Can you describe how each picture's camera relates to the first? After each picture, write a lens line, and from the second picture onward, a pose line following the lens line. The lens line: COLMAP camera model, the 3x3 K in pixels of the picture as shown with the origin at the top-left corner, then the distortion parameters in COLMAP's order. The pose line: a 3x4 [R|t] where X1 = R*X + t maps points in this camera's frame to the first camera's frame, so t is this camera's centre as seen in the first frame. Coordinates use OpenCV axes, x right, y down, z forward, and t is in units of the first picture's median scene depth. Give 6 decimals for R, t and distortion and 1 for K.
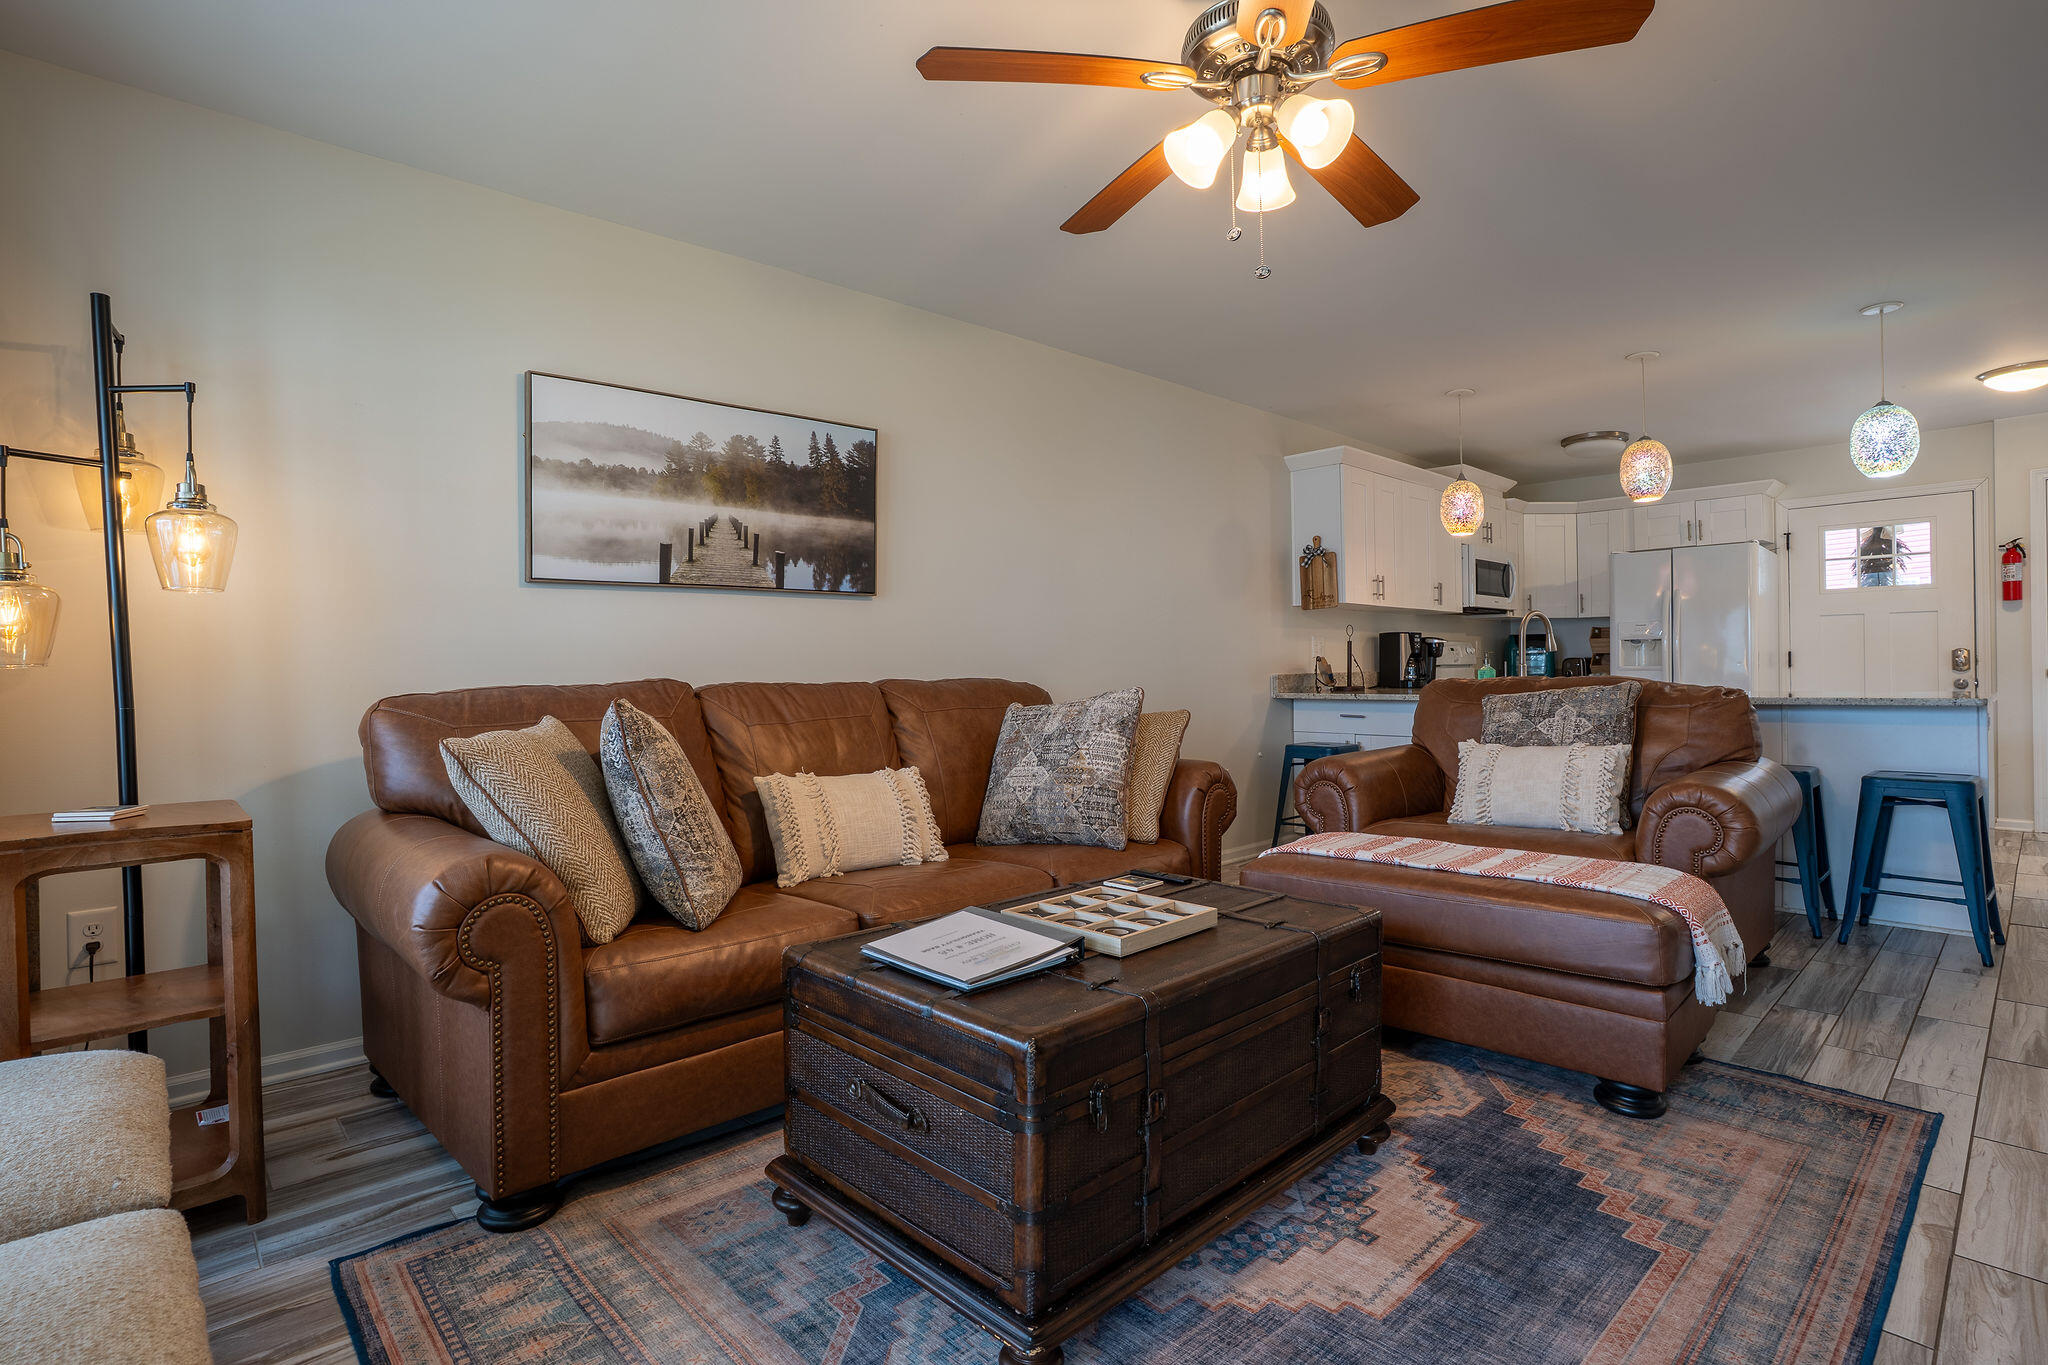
lens RADIAL K [[1005.3, 0, 1017.7], [0, 1005.3, 673.6], [0, 0, 1]] dist [-0.083937, 0.038150]
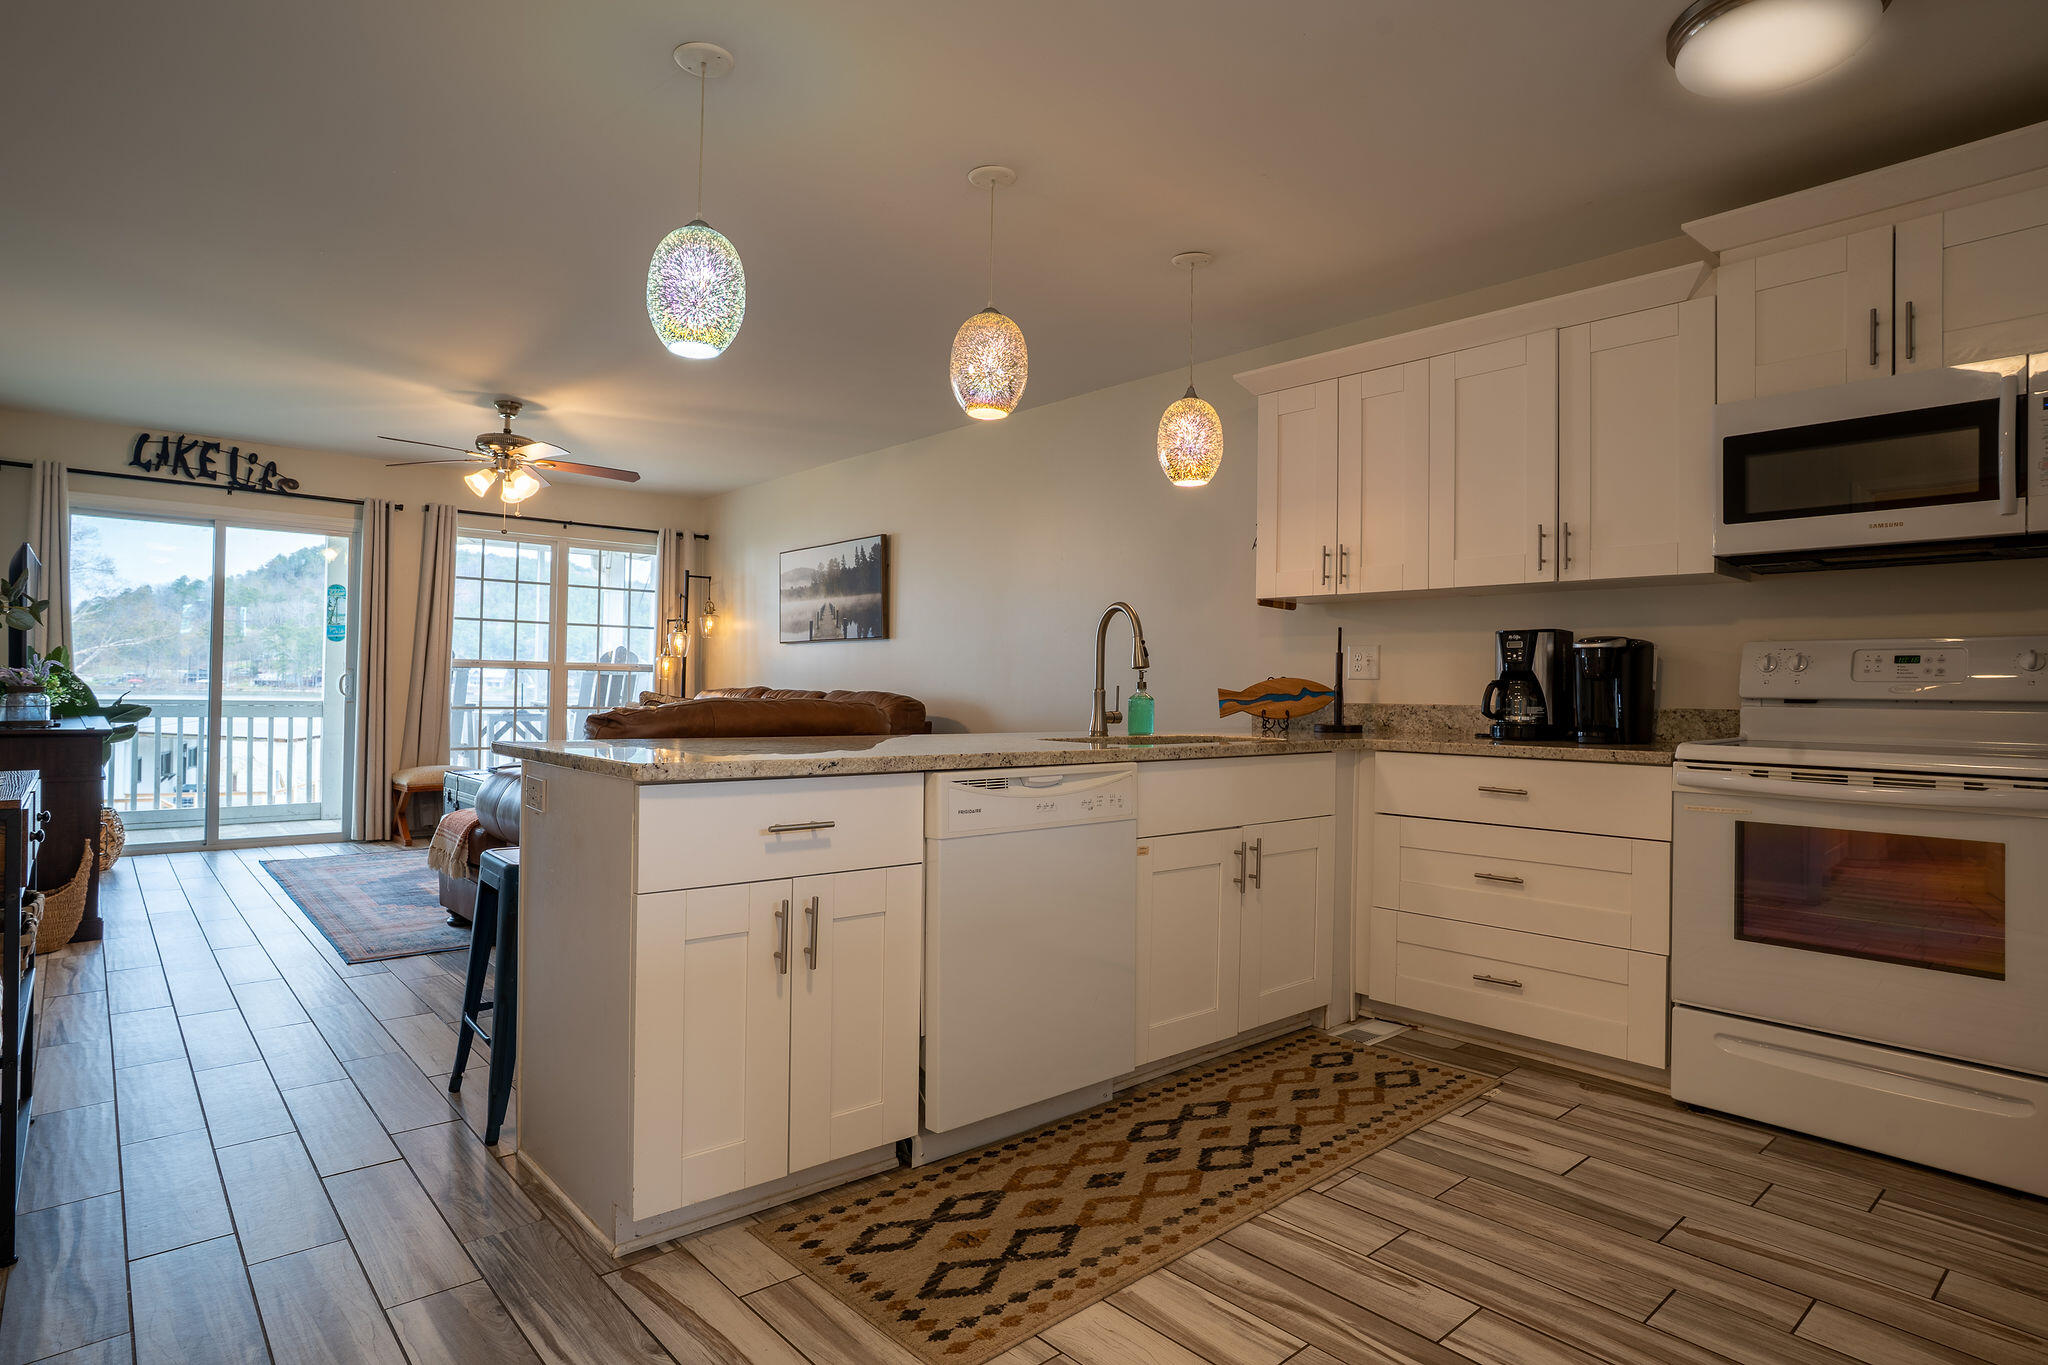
lens RADIAL K [[1091.0, 0, 1014.9], [0, 1091.0, 677.4], [0, 0, 1]] dist [-0.070973, 0.045940]
pose [[-0.027061, 0.002814, -0.999630, 1.714662], [-0.016681, 0.999856, 0.003266, -0.026906], [0.999495, 0.016763, -0.027010, 1.360138]]
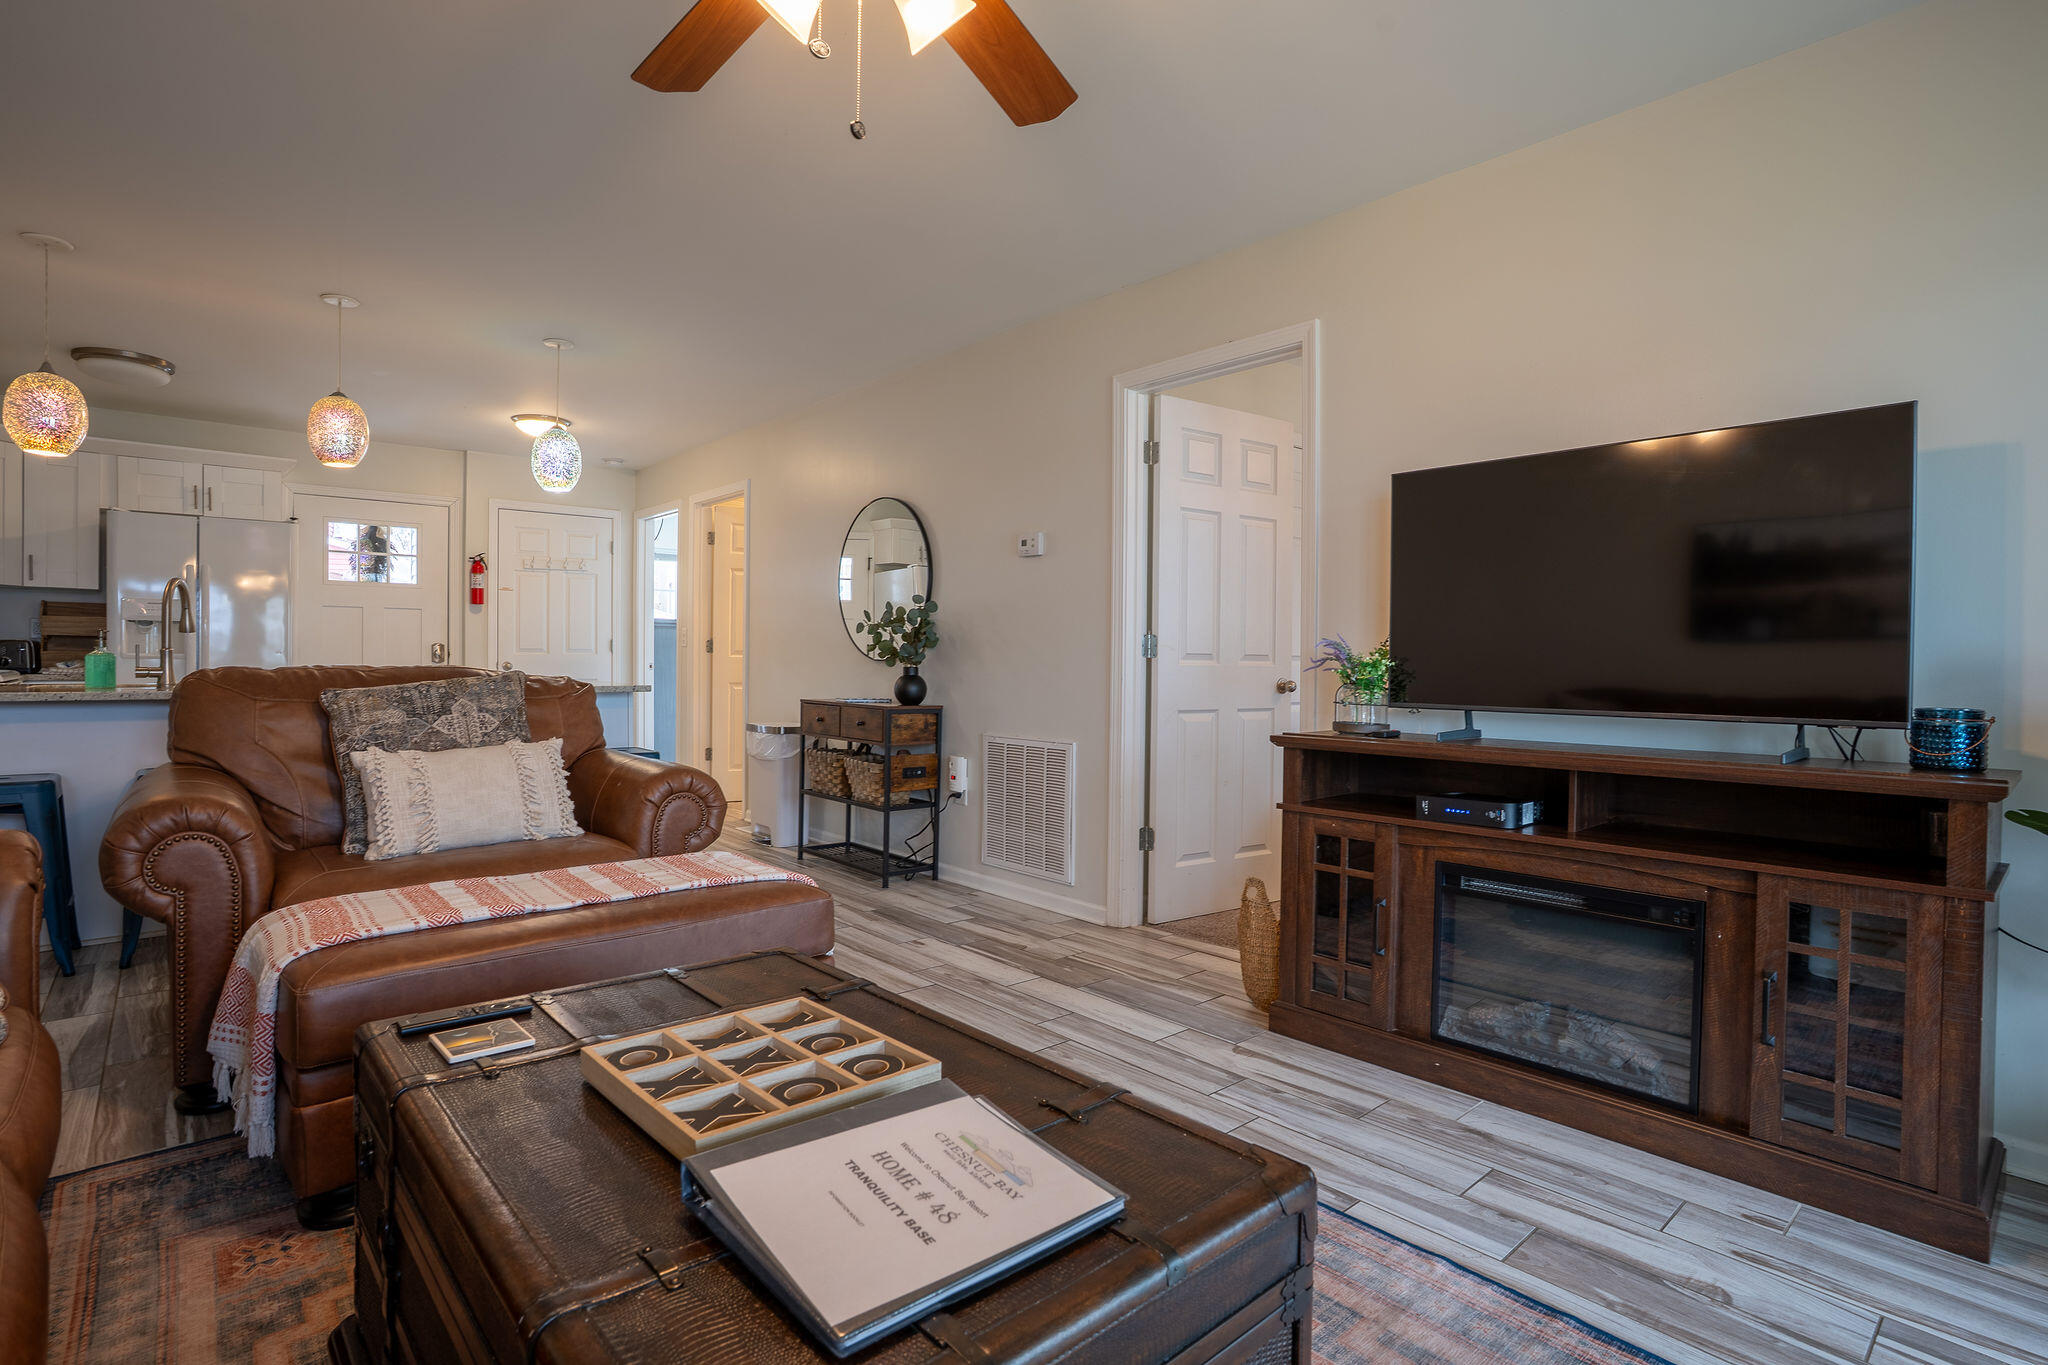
lens RADIAL K [[1005.3, 0, 1017.7], [0, 1005.3, 673.6], [0, 0, 1]] dist [-0.083937, 0.038150]
pose [[0.029594, -0.001838, 0.999560, -0.278271], [-0.007745, 0.999968, 0.002068, 0.003902], [-0.999532, -0.007802, 0.029579, 0.473048]]
